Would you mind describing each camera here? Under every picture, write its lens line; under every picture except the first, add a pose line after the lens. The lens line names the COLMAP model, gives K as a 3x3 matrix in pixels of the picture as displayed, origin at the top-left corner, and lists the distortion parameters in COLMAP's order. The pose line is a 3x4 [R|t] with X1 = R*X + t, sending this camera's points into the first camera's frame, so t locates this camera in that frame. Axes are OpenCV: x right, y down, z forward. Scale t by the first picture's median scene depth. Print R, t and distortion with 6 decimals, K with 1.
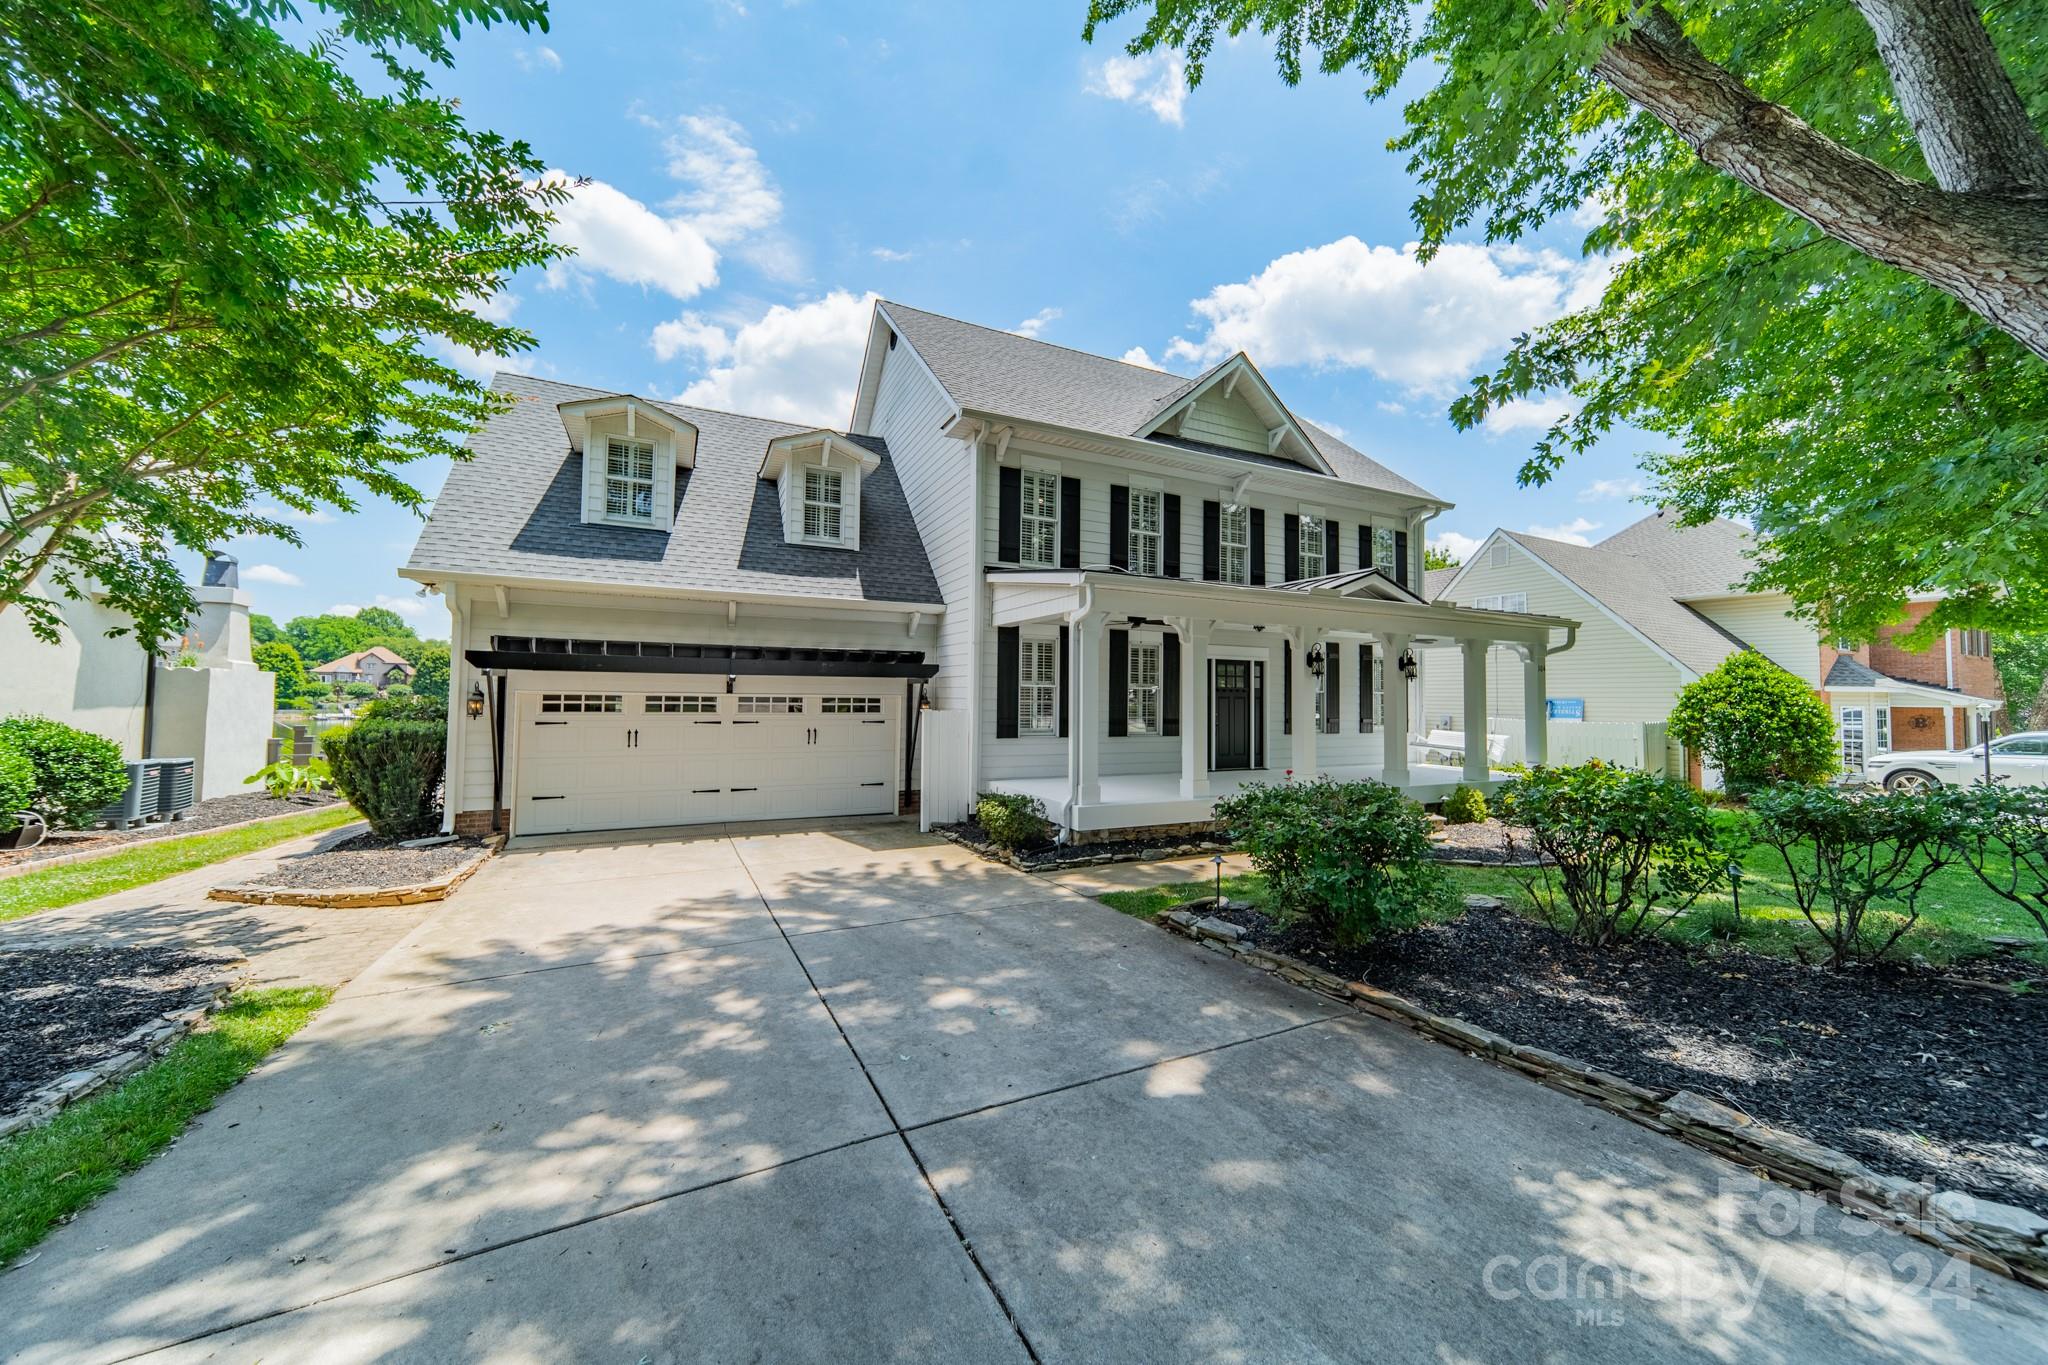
lens RADIAL K [[730.4, 0, 1025.2], [0, 730.4, 674.8], [0, 0, 1]] dist [-0.000712, -0.000036]
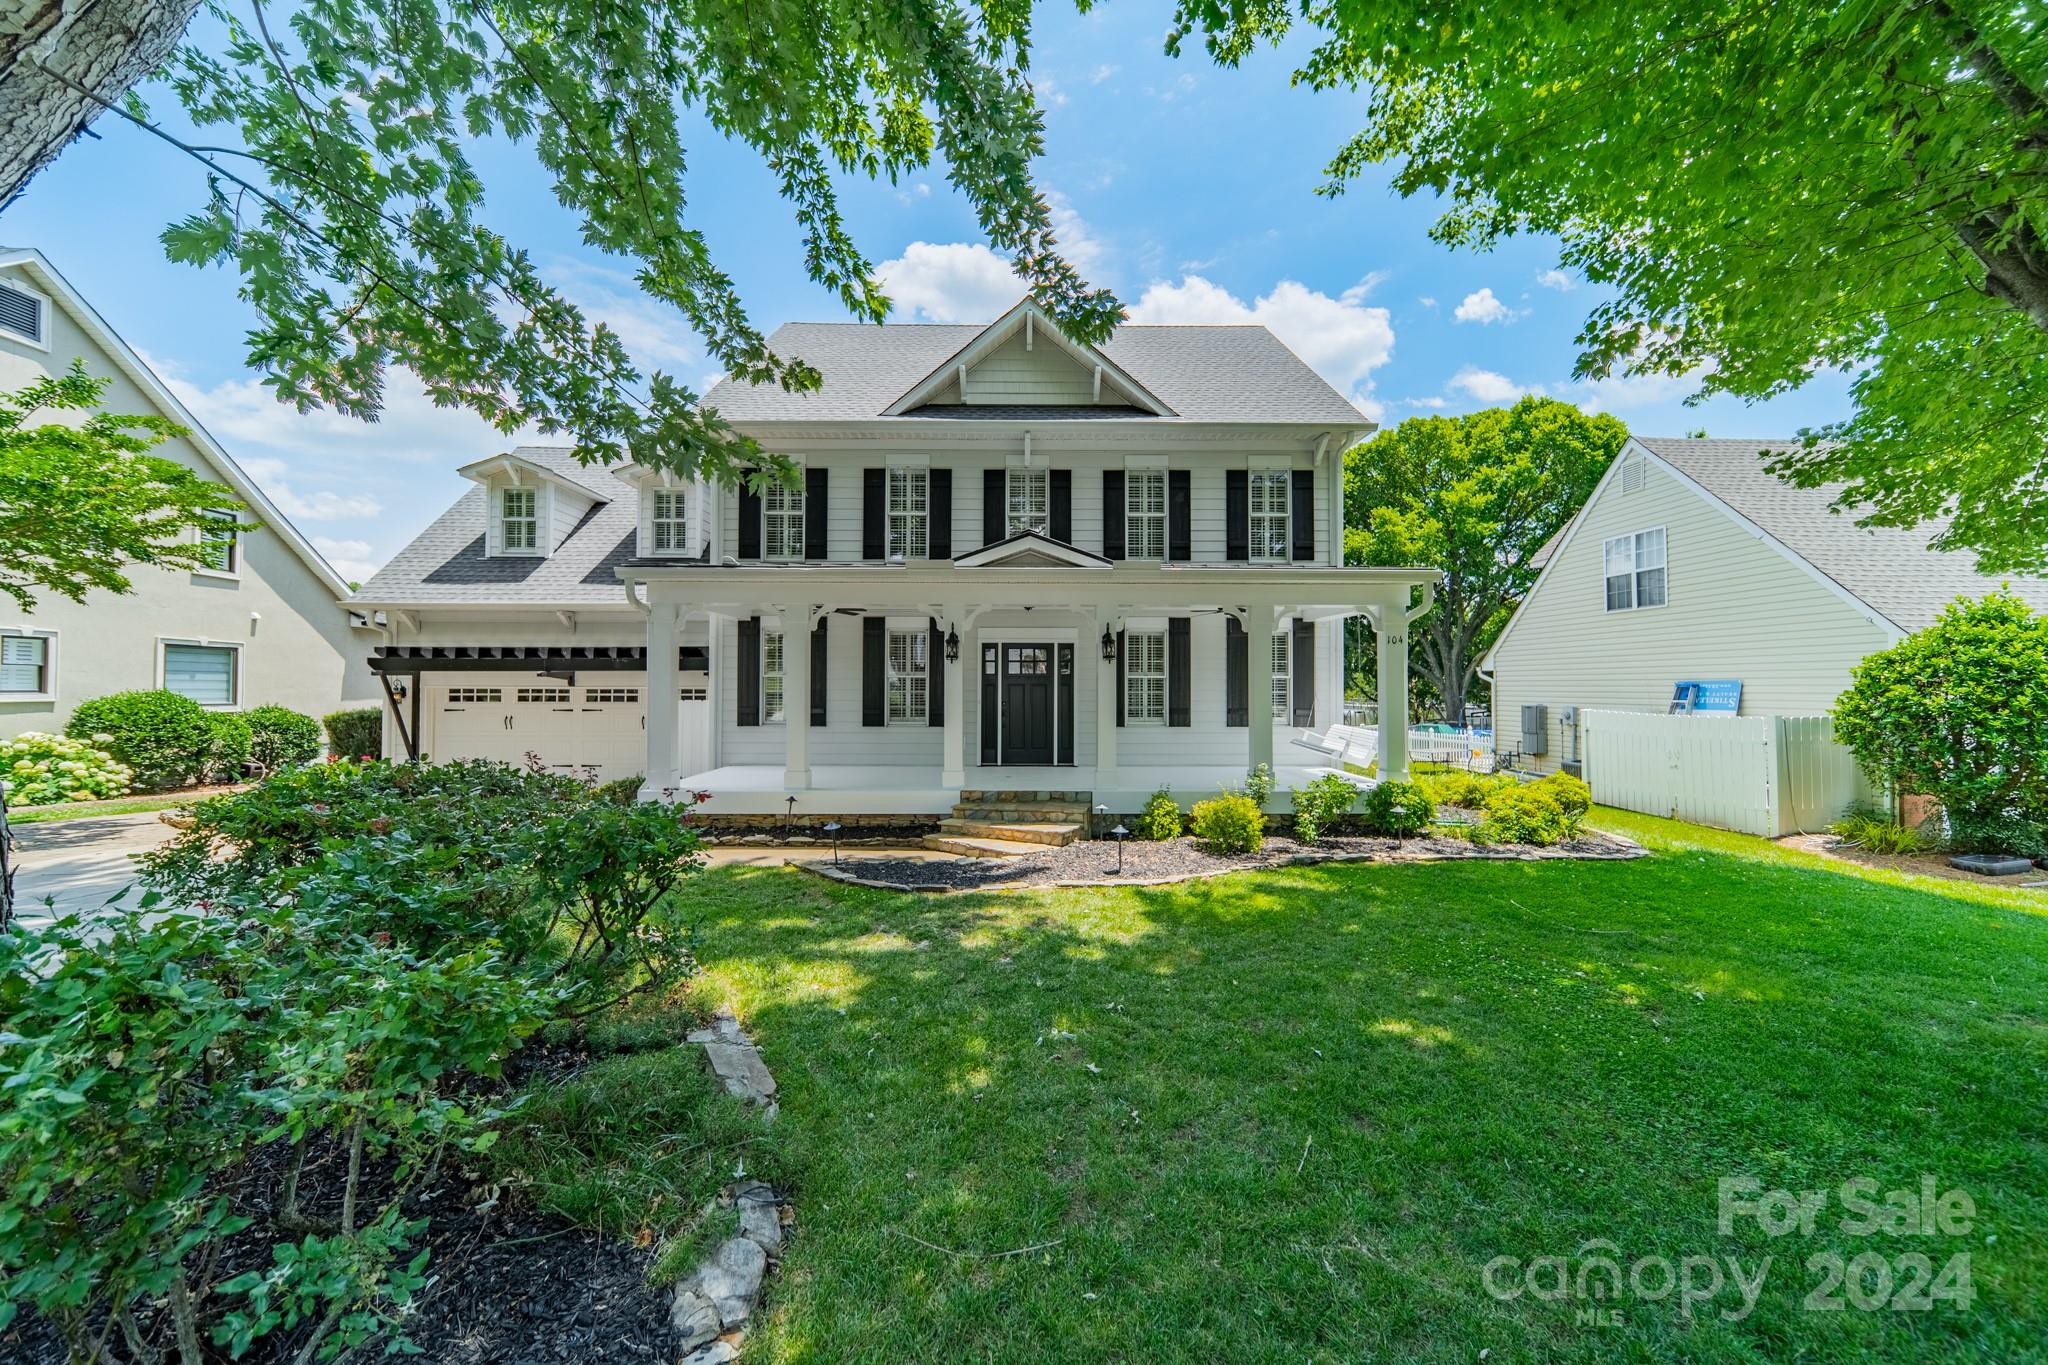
lens RADIAL K [[625.8, 0, 1024.0], [0, 625.8, 682.5], [0, 0, 1]] dist [0.033498, -0.000016]
pose [[0.899572, -0.014067, -0.436545, 0.647417], [0.022309, 0.999656, 0.013759, 0.017993], [0.436202, -0.022116, 0.899577, 0.315242]]
